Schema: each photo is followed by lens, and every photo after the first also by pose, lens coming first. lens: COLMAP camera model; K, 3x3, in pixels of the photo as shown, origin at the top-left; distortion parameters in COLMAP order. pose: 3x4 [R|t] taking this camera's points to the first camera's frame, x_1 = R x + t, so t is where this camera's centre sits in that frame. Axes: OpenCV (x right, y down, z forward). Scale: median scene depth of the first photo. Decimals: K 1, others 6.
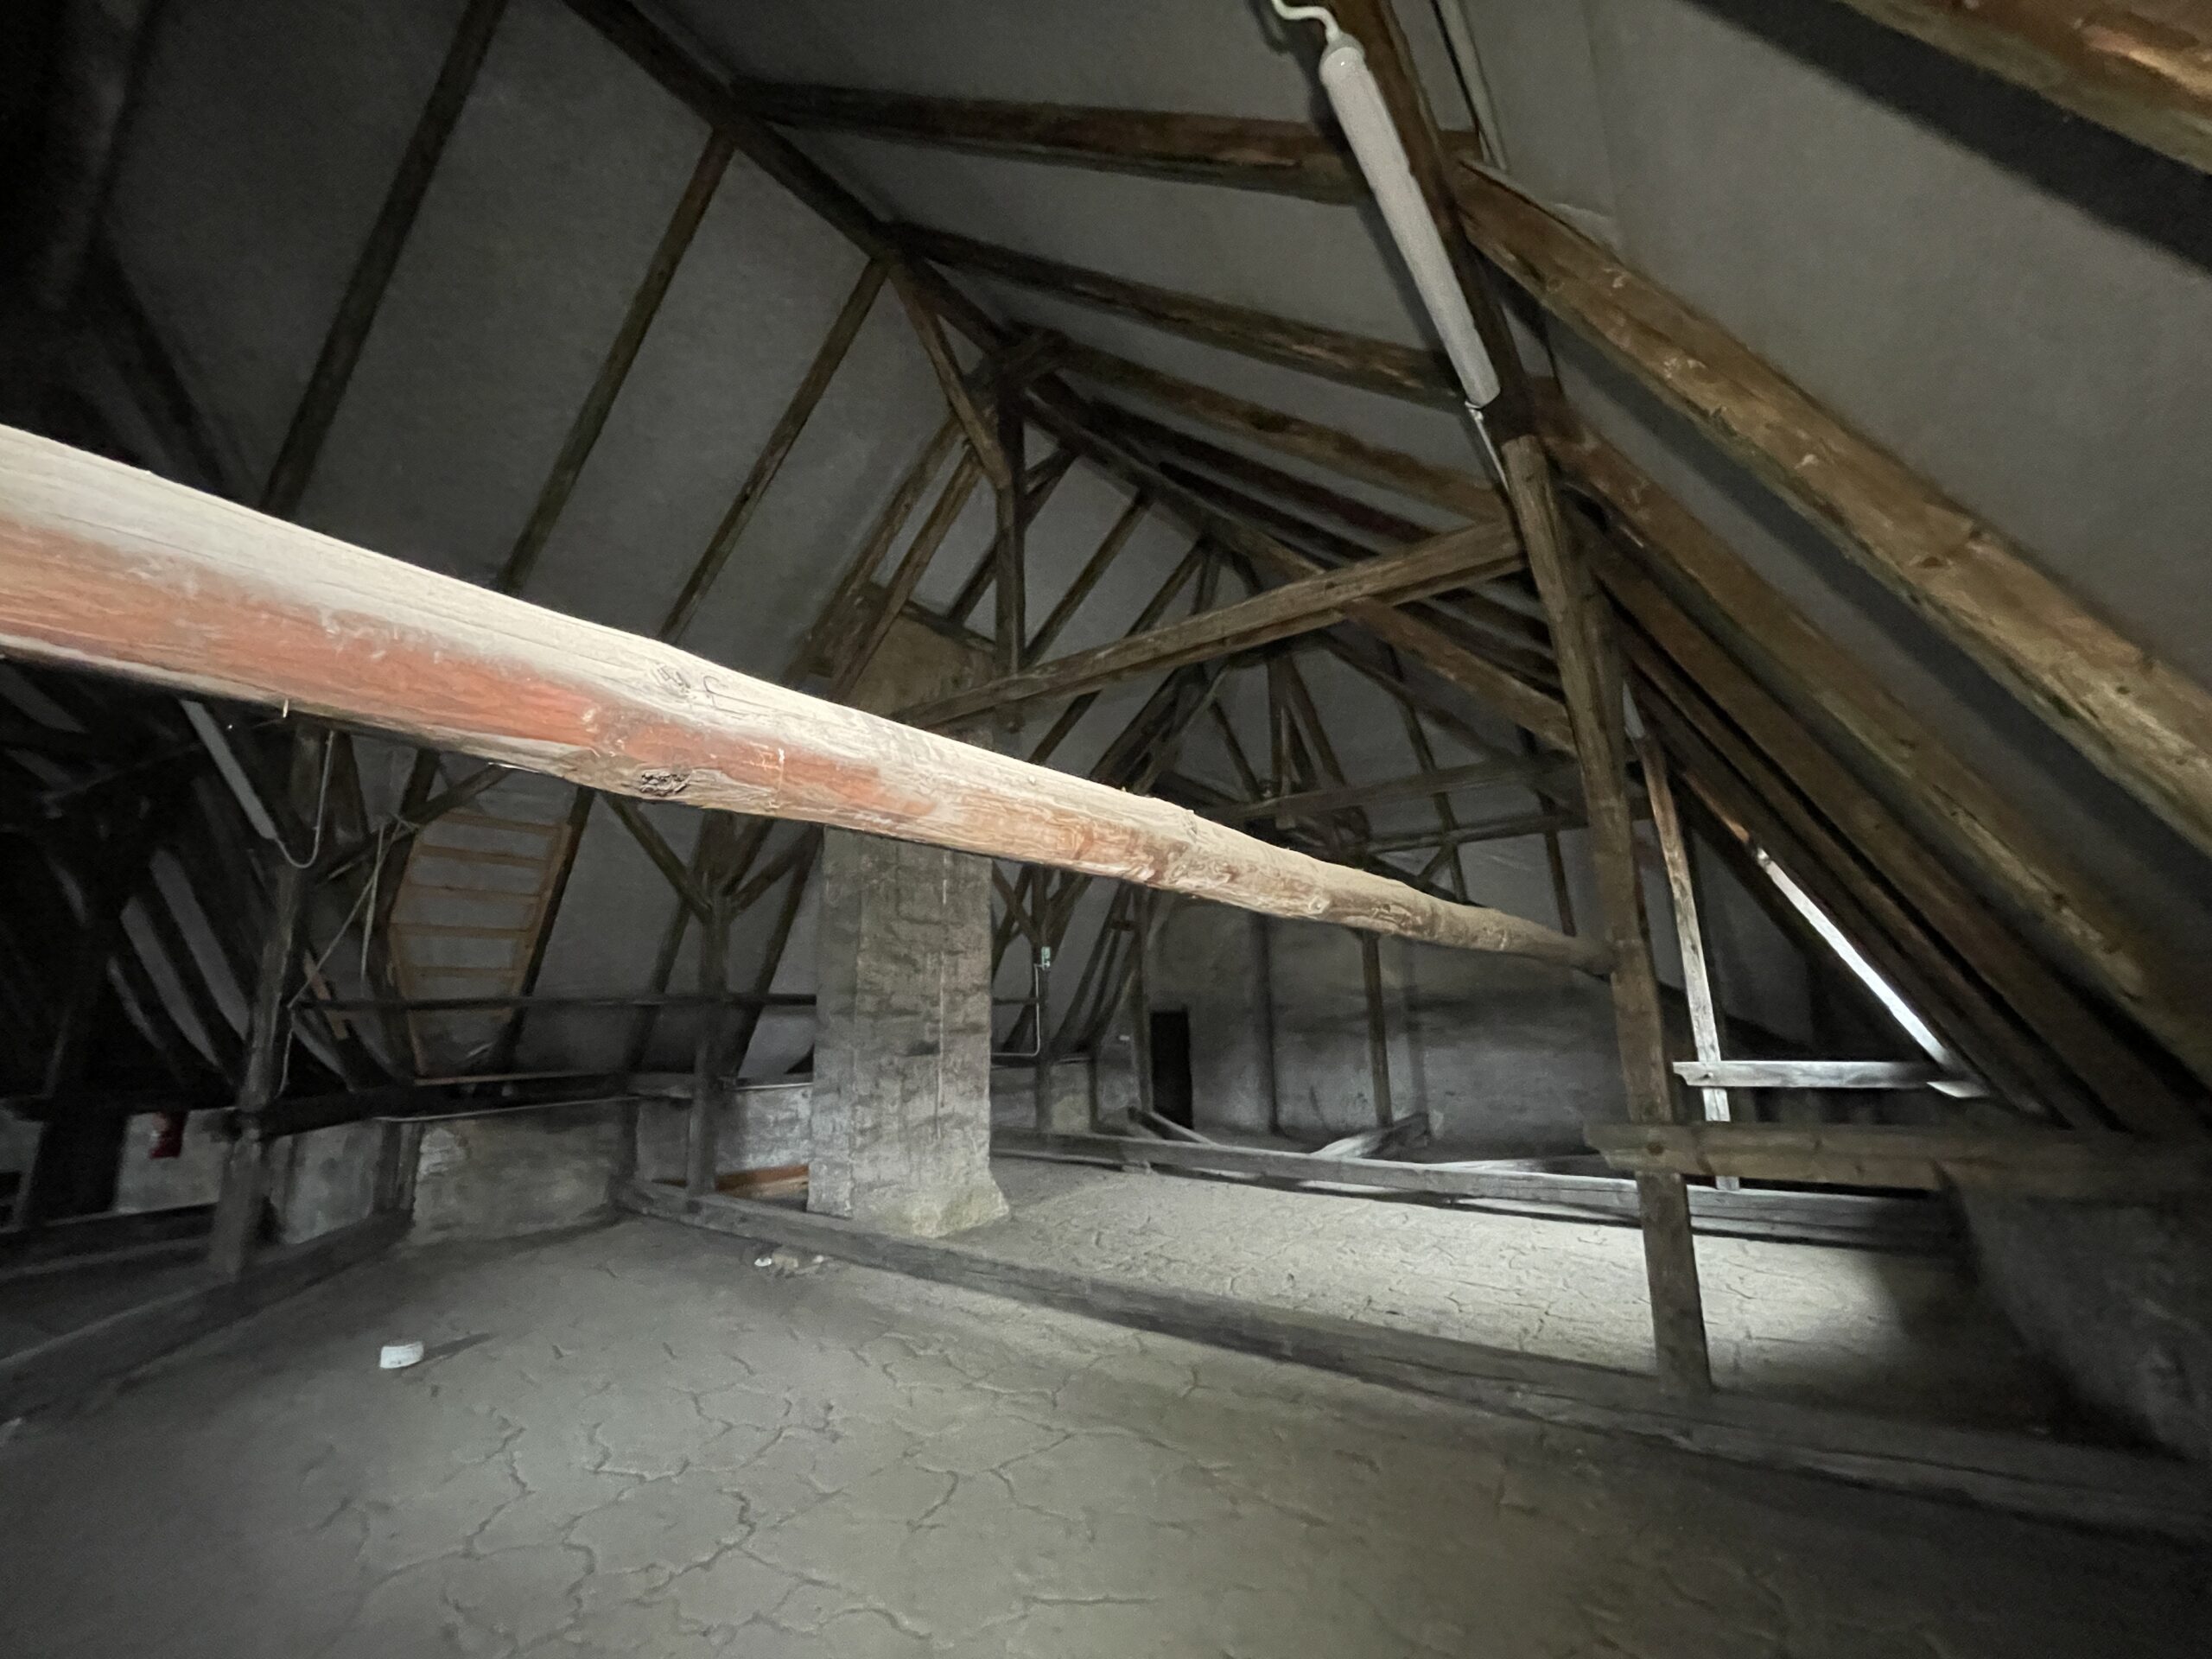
lens RADIAL K [[894.5, 0, 1087.6], [0, 894.5, 819.6], [0, 0, 1]] dist [-0.001304, -0.000501]
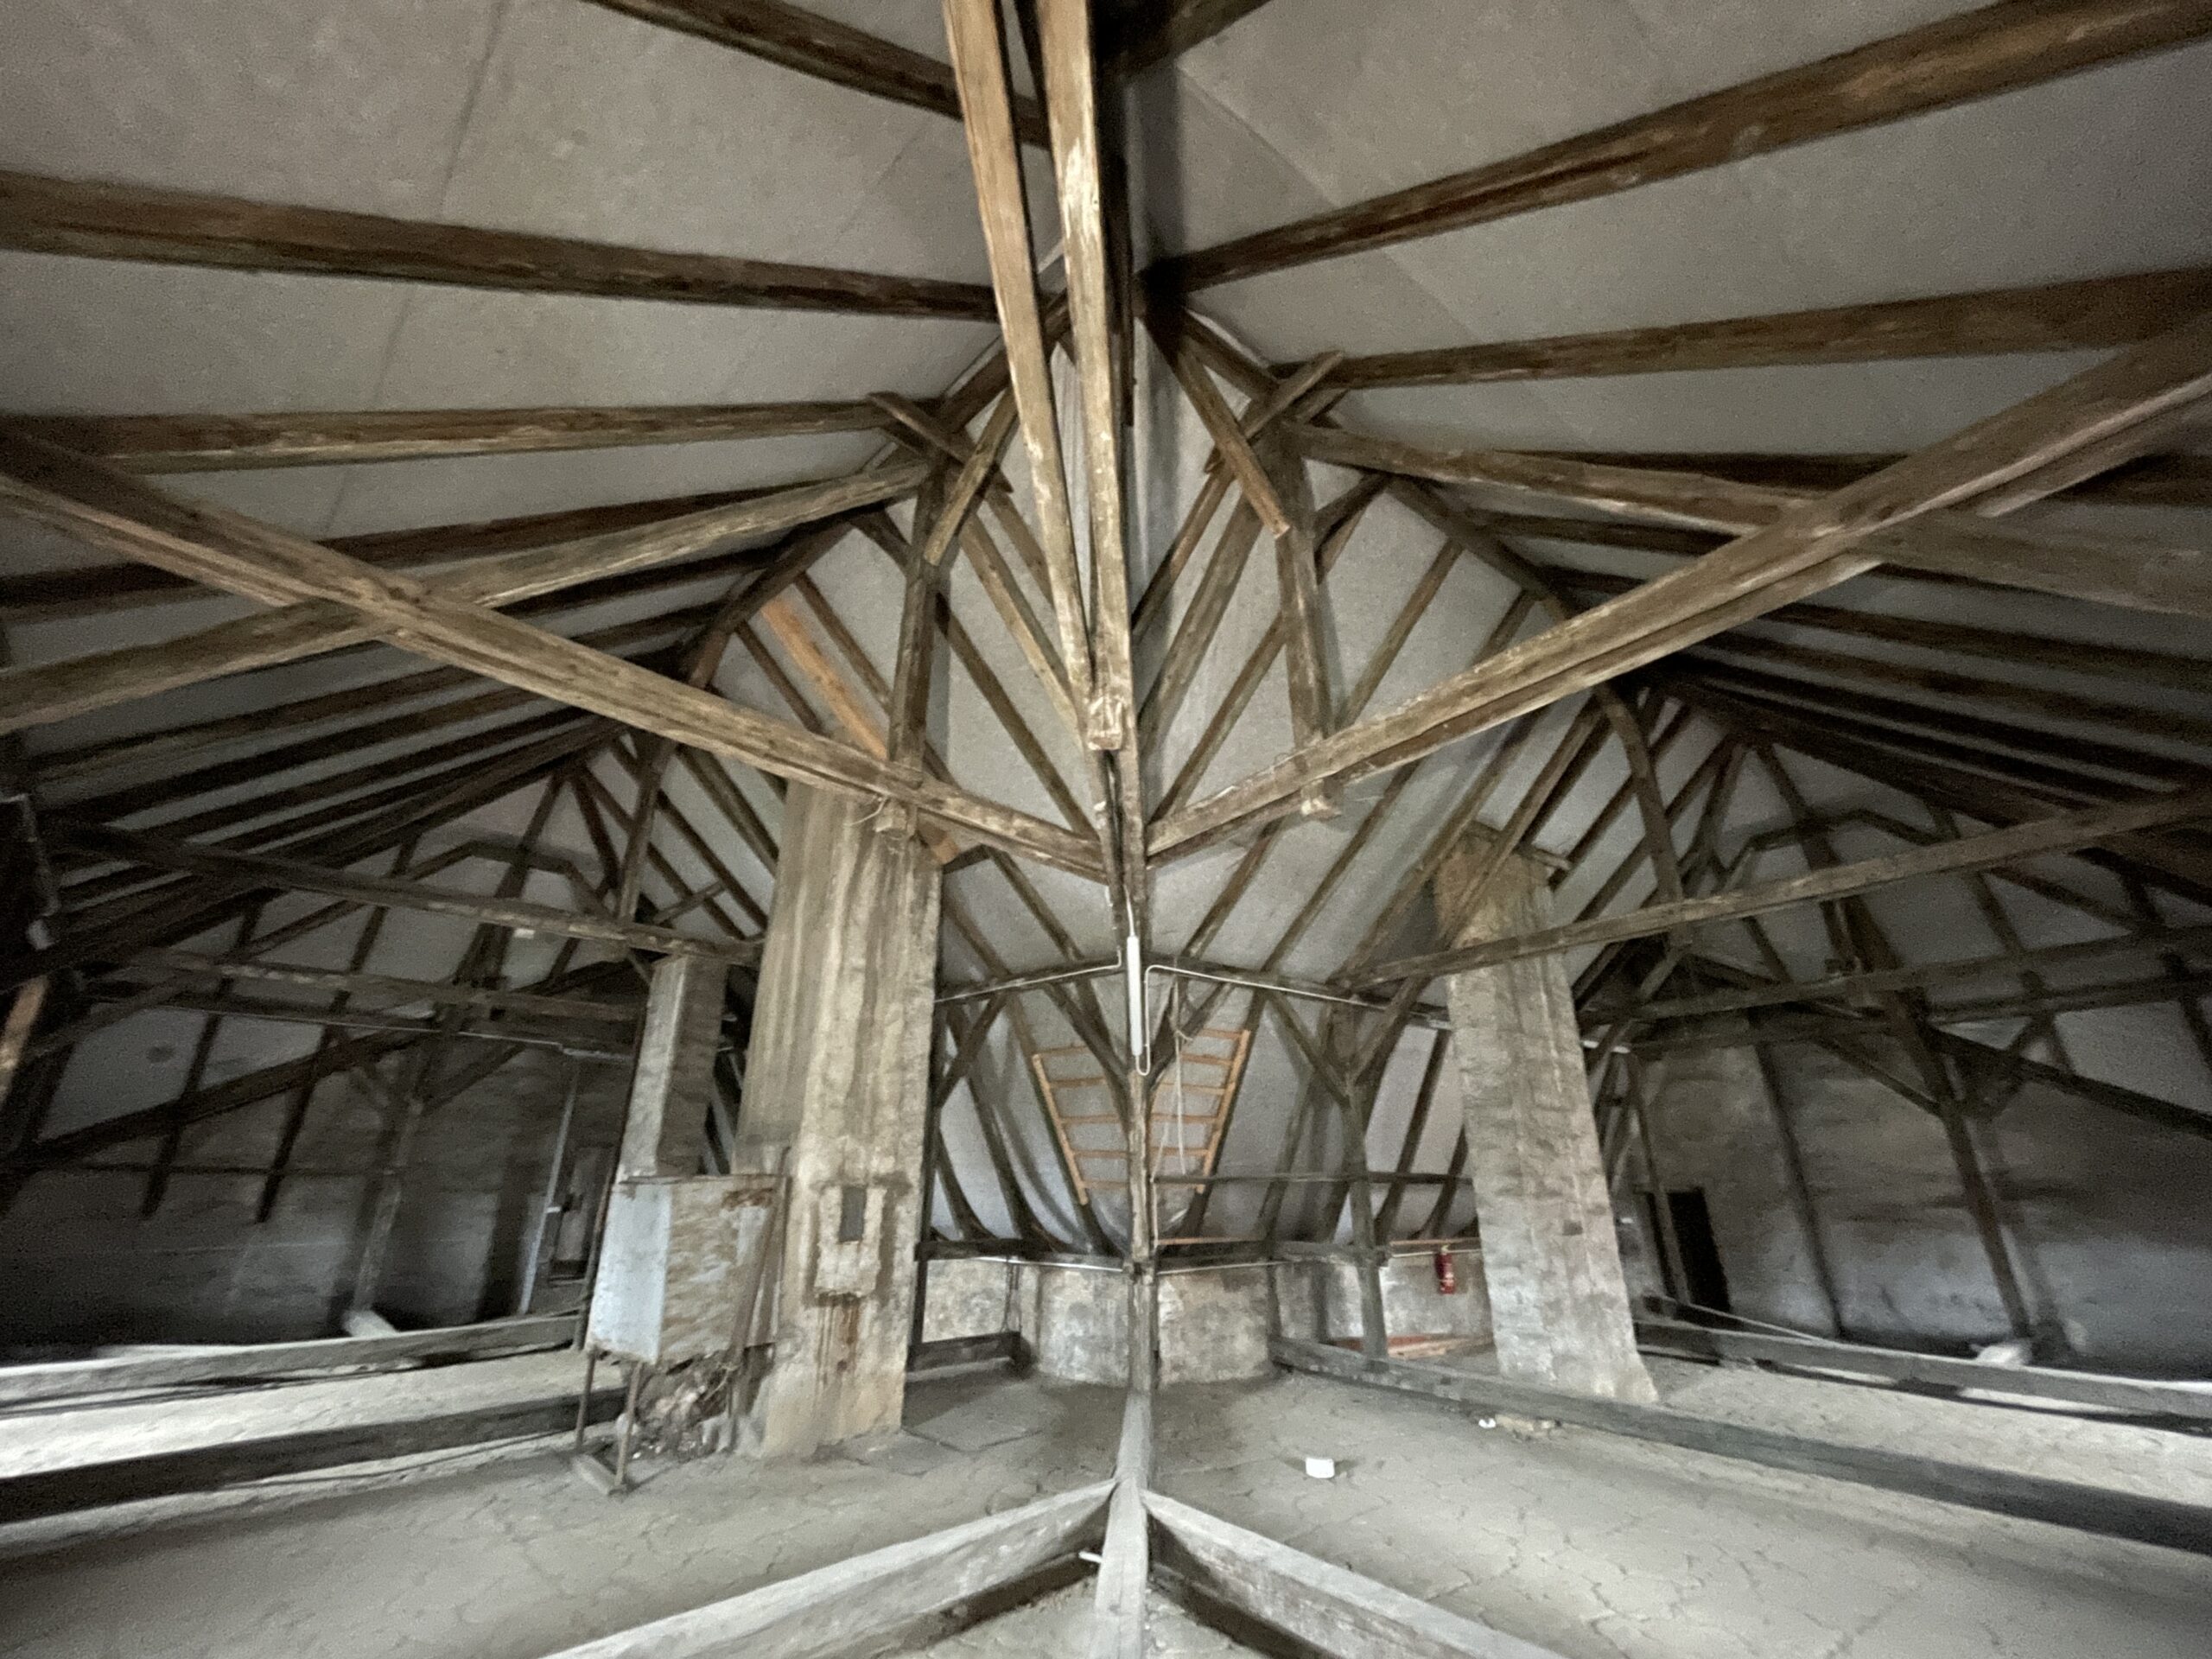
lens RADIAL K [[894.5, 0, 1112.9], [0, 894.5, 826.3], [0, 0, 1]] dist [-0.001304, -0.000501]
pose [[0.957794, -0.084221, -0.274840, -0.376644], [0.038403, 0.985035, -0.168022, -0.069202], [0.284878, 0.150376, 0.946695, -0.279898]]
